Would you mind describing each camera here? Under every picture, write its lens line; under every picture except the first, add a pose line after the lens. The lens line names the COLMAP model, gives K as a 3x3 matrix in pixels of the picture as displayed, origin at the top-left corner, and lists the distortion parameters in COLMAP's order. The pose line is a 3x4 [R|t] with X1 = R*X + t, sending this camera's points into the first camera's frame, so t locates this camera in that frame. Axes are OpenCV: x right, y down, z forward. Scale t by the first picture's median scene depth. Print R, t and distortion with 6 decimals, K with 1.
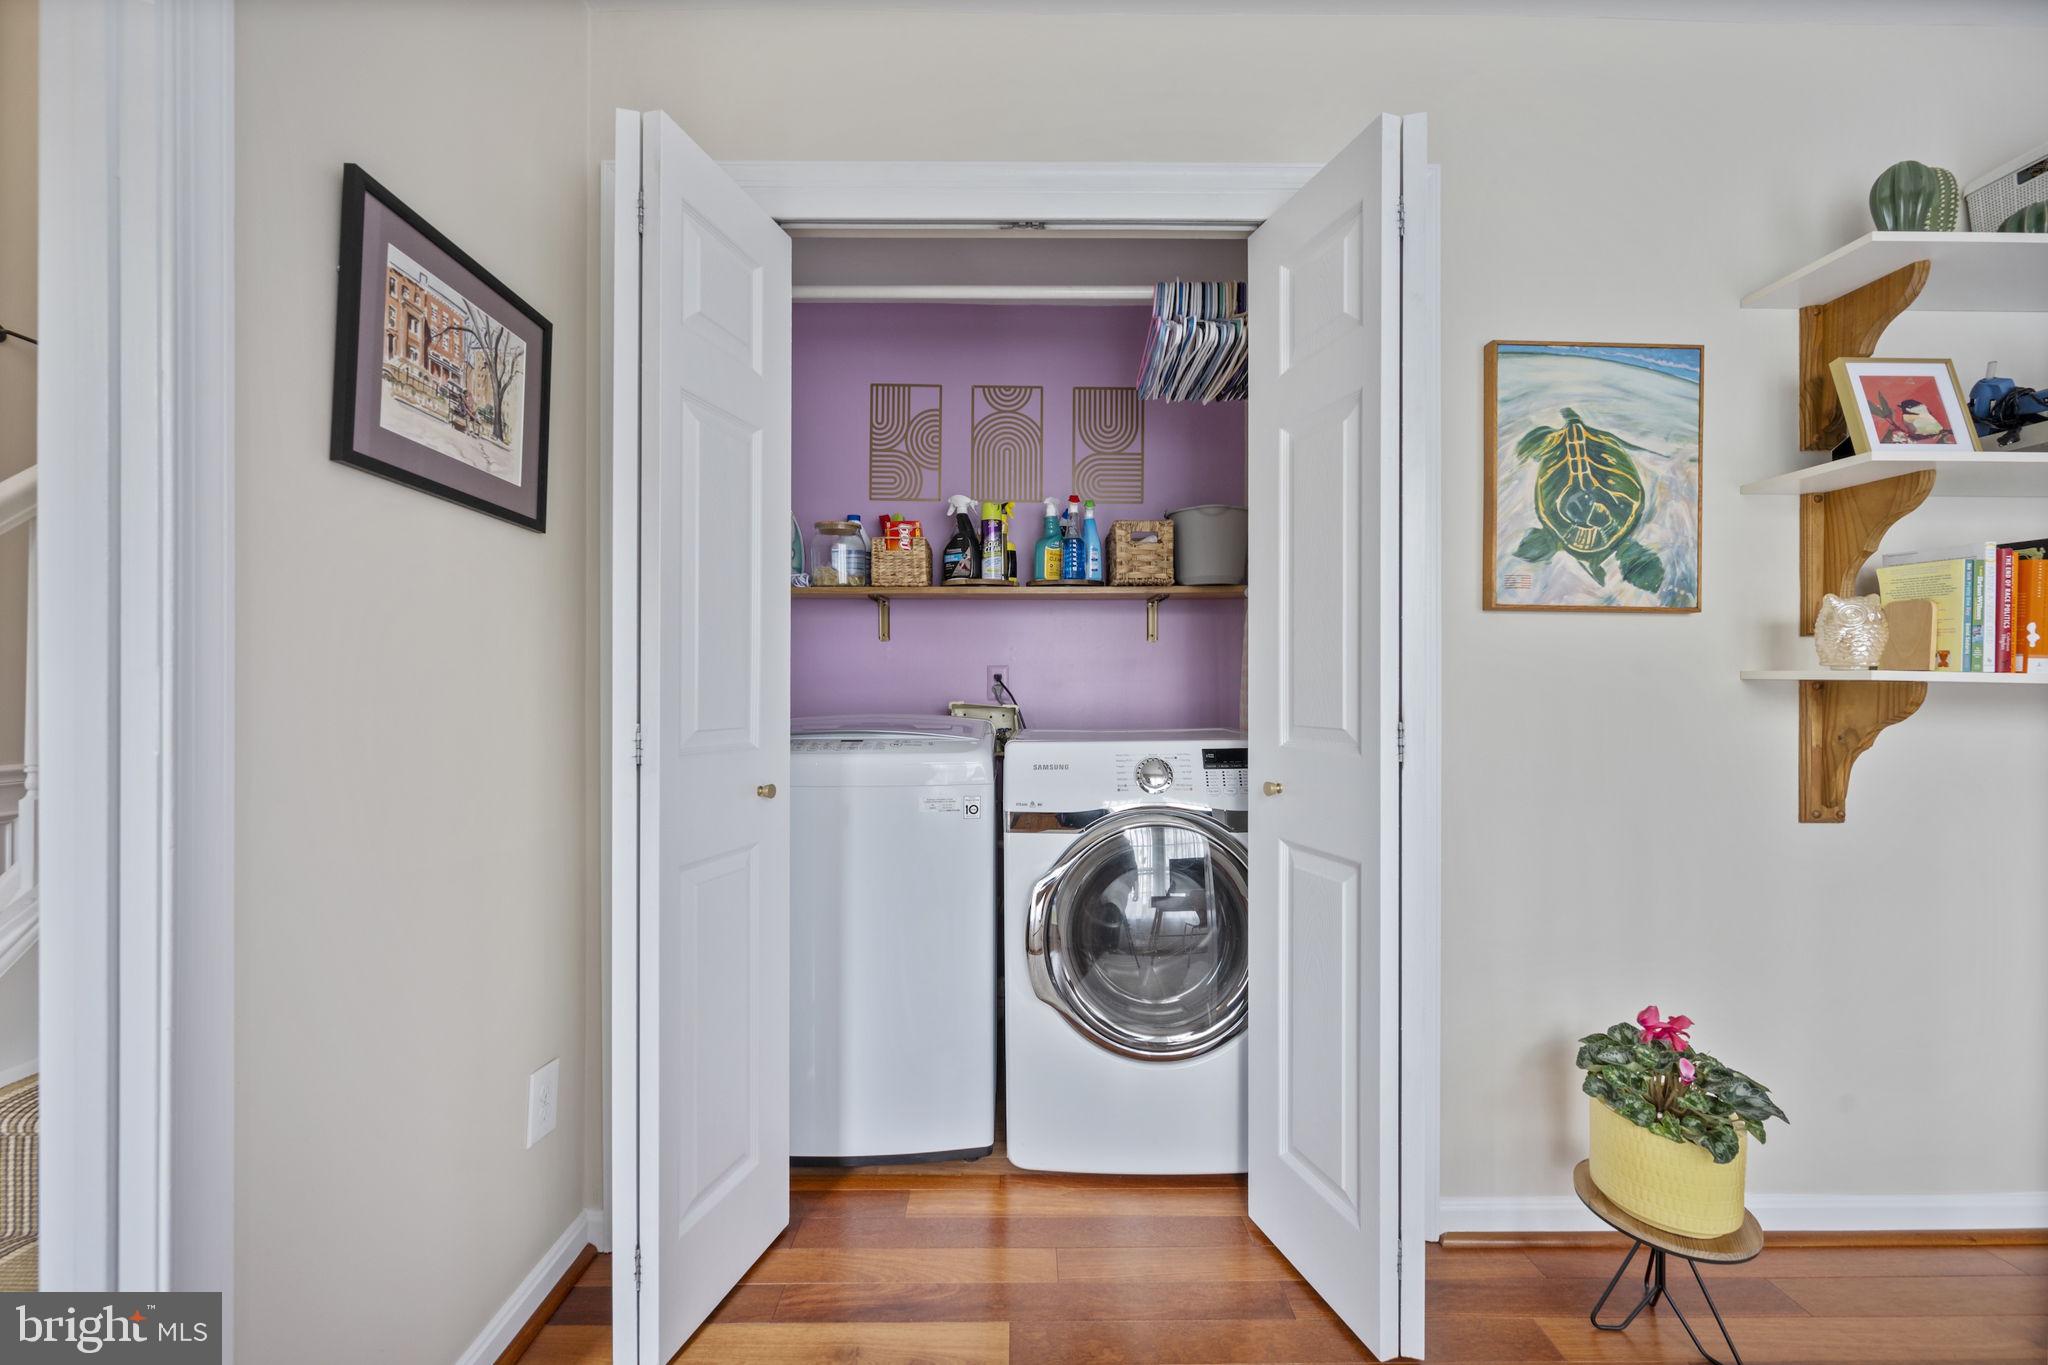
lens RADIAL K [[821.5, 0, 1024.0], [0, 821.5, 682.5], [0, 0, 1]] dist [0.001379, 0.000240]
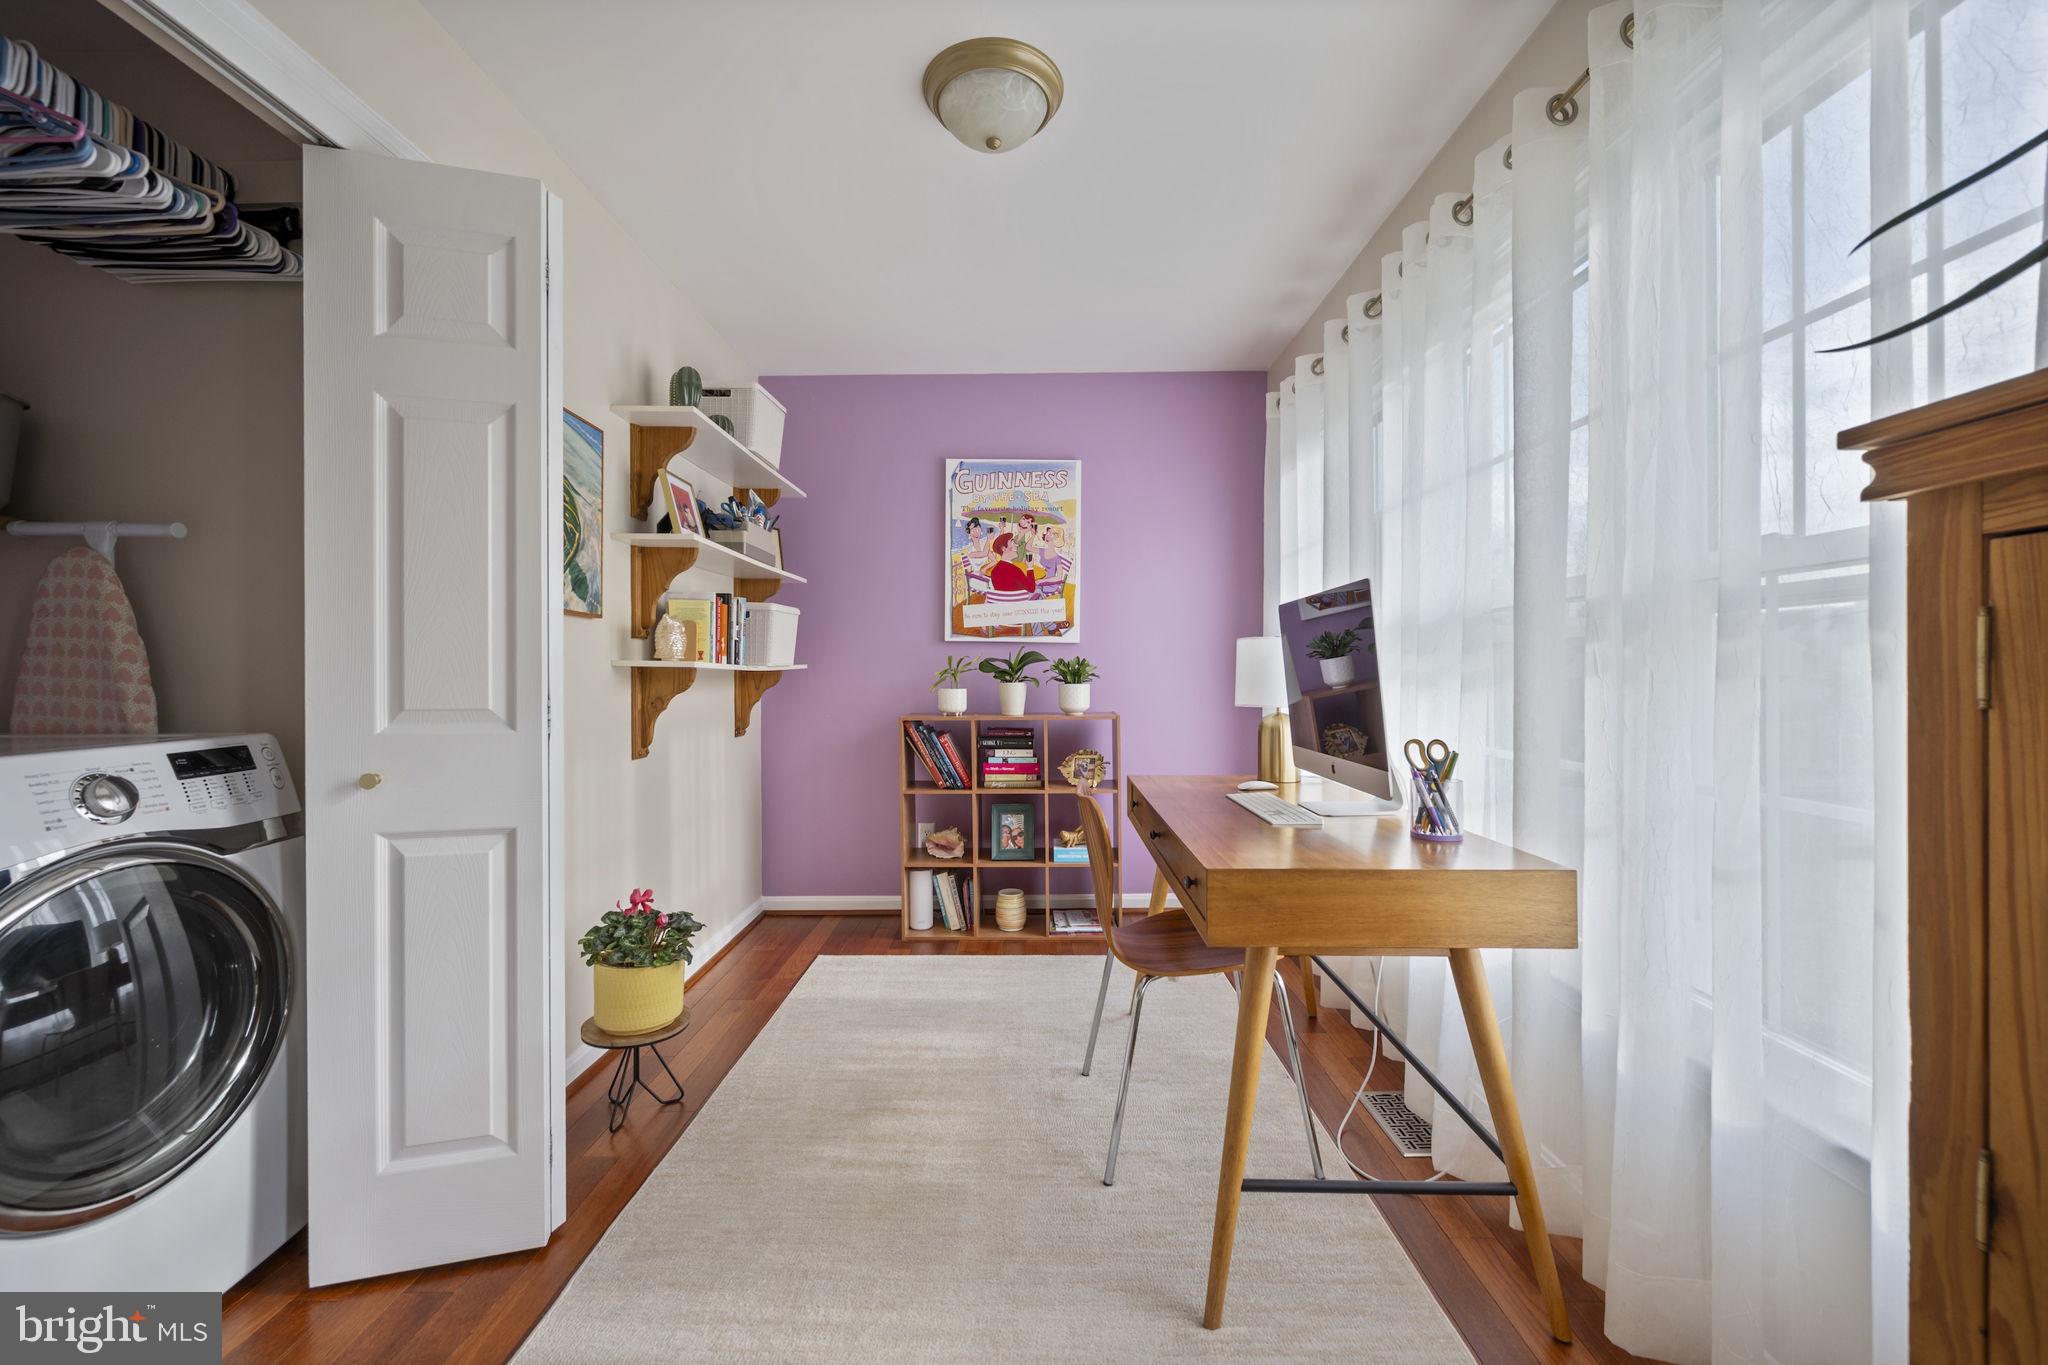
lens RADIAL K [[821.5, 0, 1024.0], [0, 821.5, 682.5], [0, 0, 1]] dist [0.001379, 0.000240]
pose [[0.036911, -0.013878, 0.999222, -0.572349], [-0.003480, 0.999896, 0.014016, 0.002755], [-0.999313, -0.003995, 0.036858, 0.220435]]
